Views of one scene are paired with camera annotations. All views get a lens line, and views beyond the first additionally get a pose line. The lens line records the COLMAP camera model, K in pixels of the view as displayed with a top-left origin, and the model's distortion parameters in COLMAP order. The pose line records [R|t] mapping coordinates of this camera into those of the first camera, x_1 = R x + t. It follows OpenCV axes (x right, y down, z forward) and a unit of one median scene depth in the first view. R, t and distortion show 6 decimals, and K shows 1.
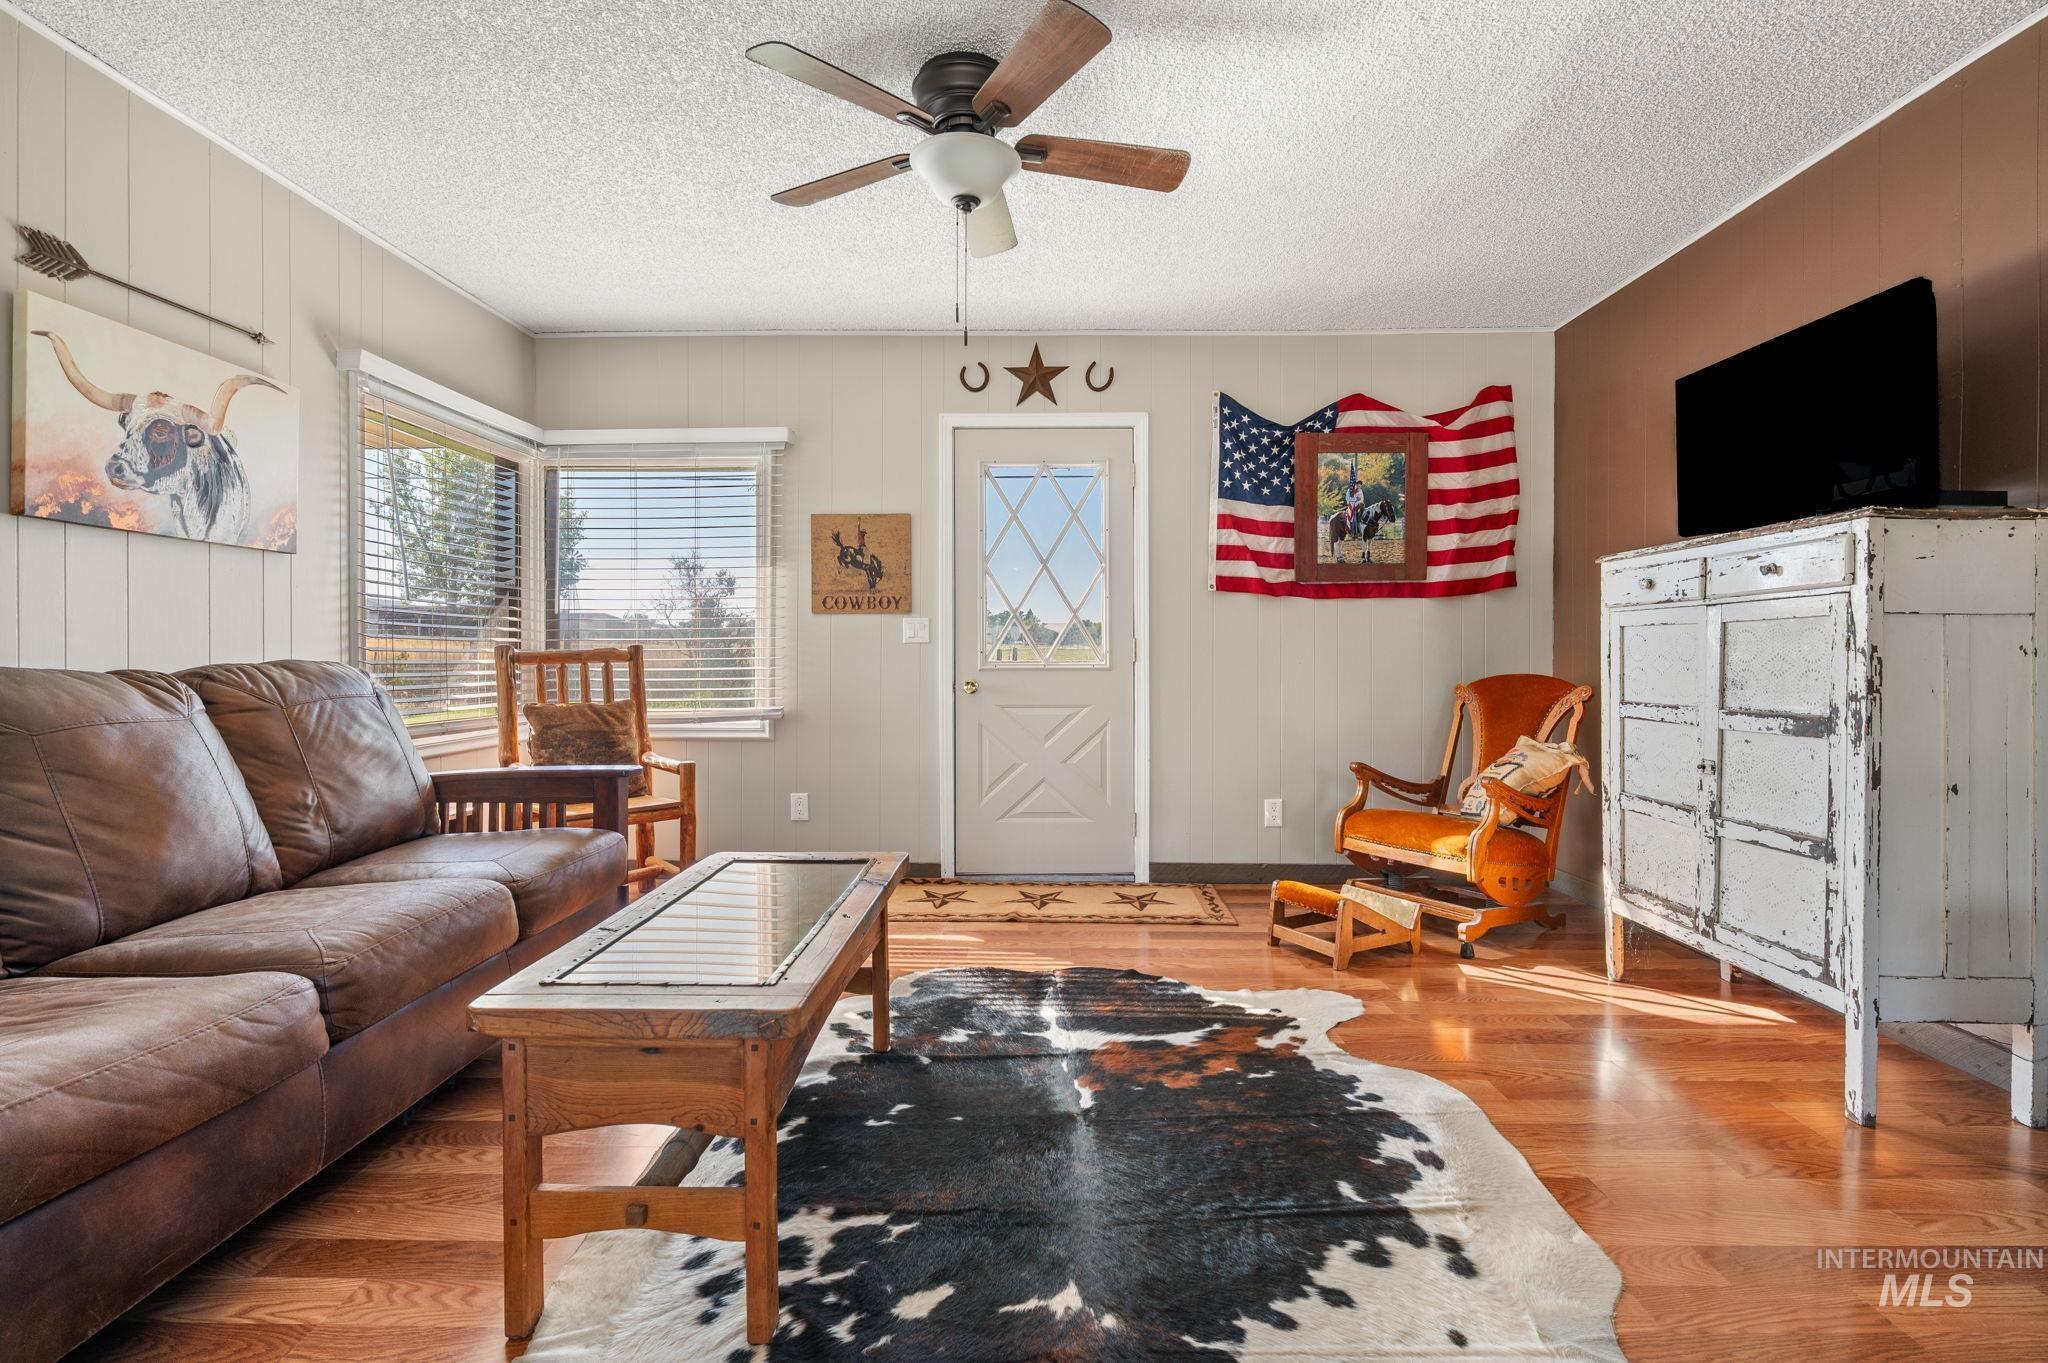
lens RADIAL K [[1070.7, 0, 1020.5], [0, 1070.7, 674.3], [0, 0, 1]] dist [-0.009713, -0.001422]
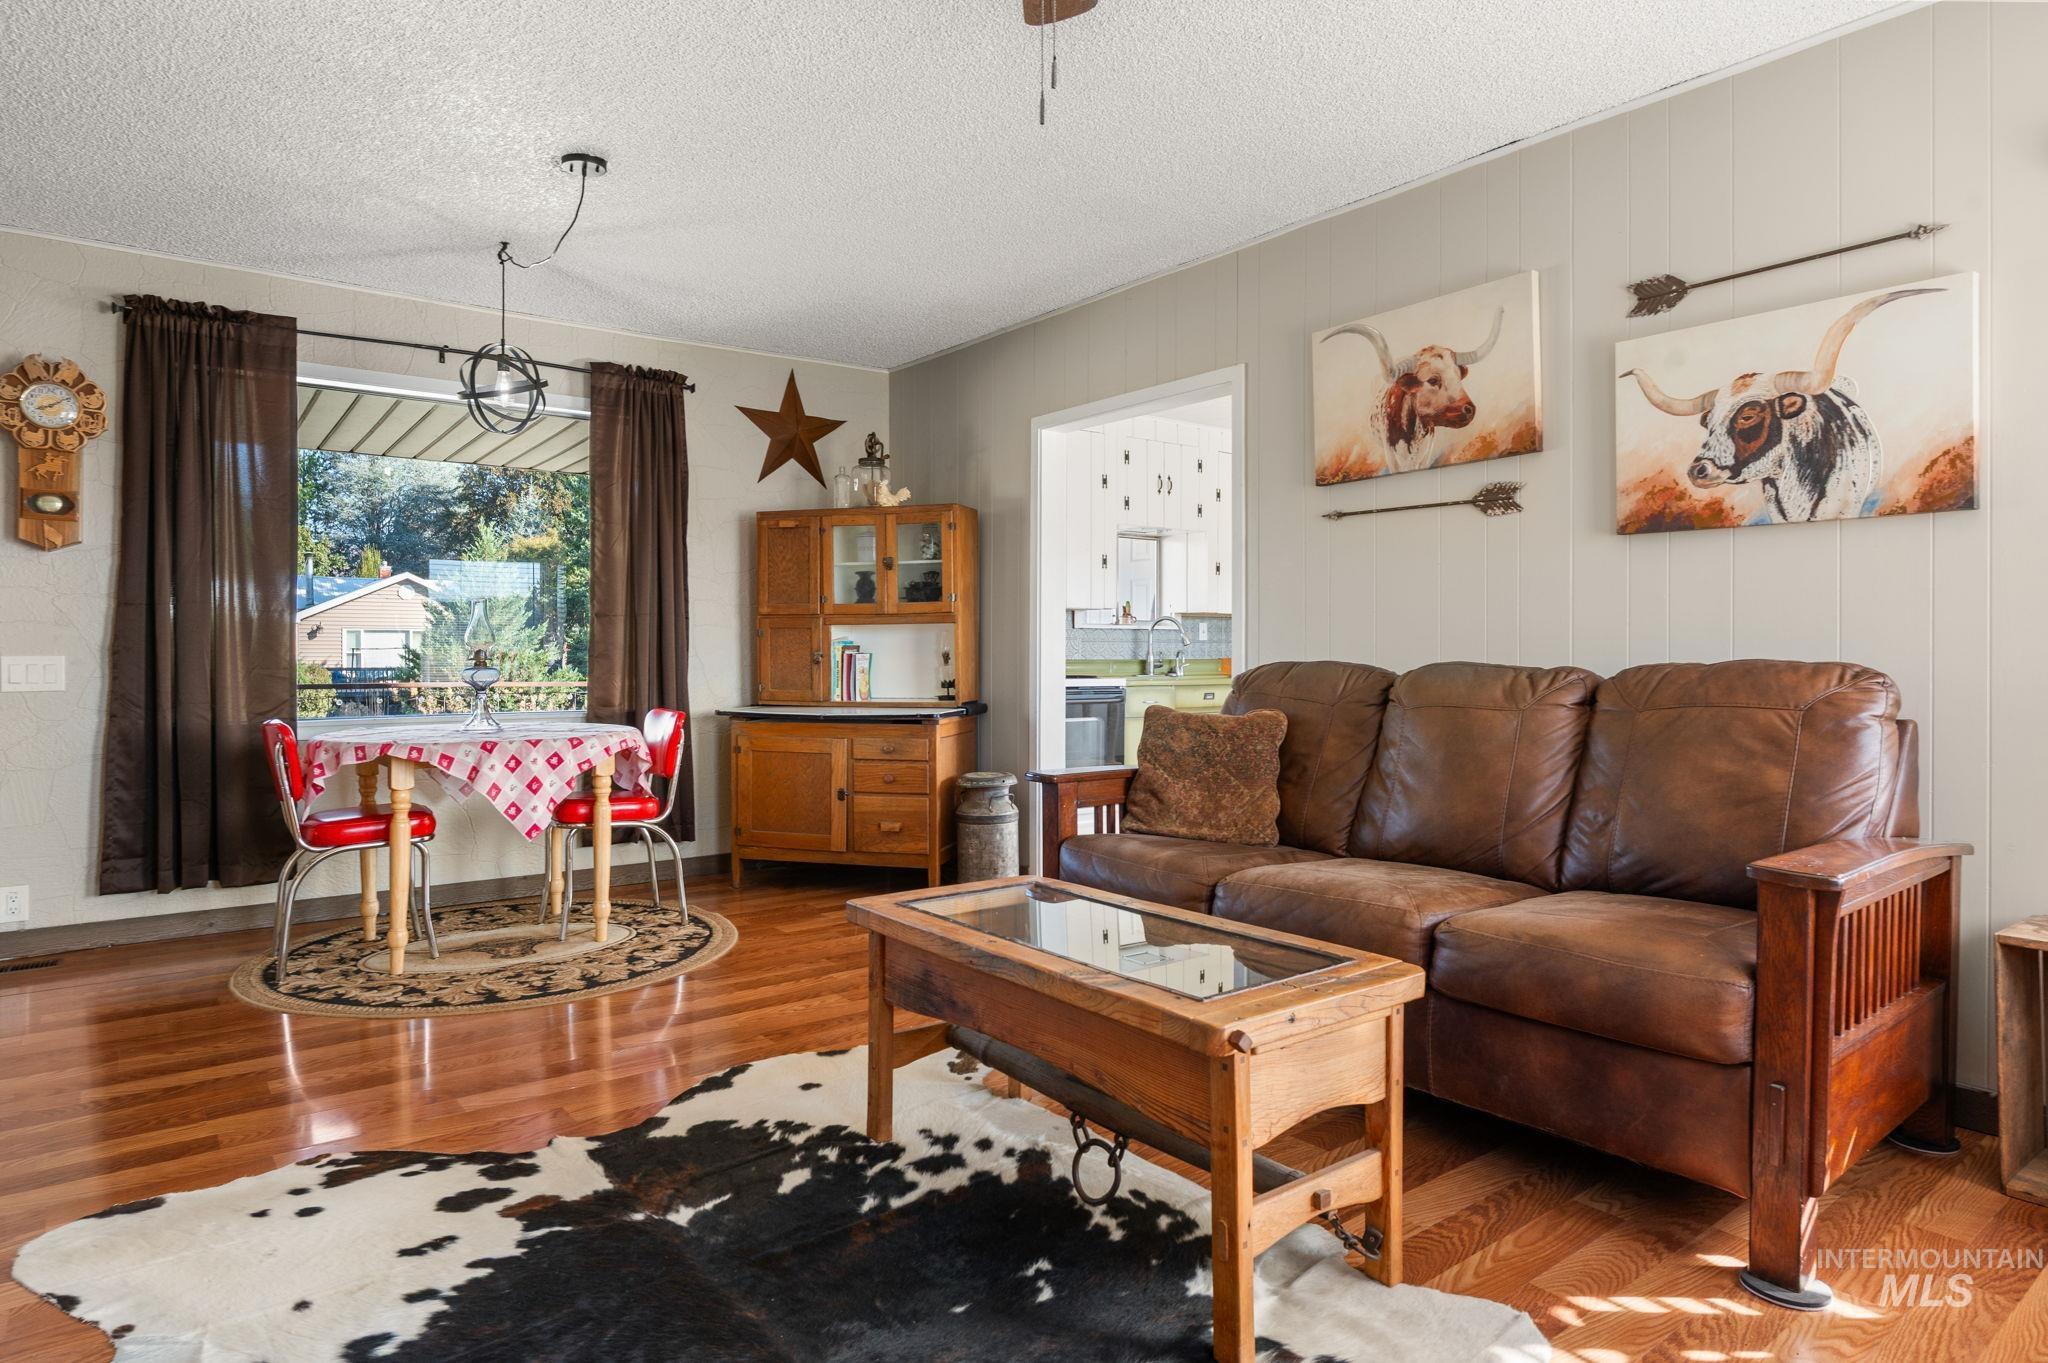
lens RADIAL K [[1070.7, 0, 974.8], [0, 1070.7, 678.1], [0, 0, 1]] dist [-0.009713, -0.001422]
pose [[-0.803466, 0.014125, -0.595183, 0.316778], [-0.009676, 0.999277, 0.036777, -0.025779], [0.595272, 0.035308, -0.802748, 1.422055]]
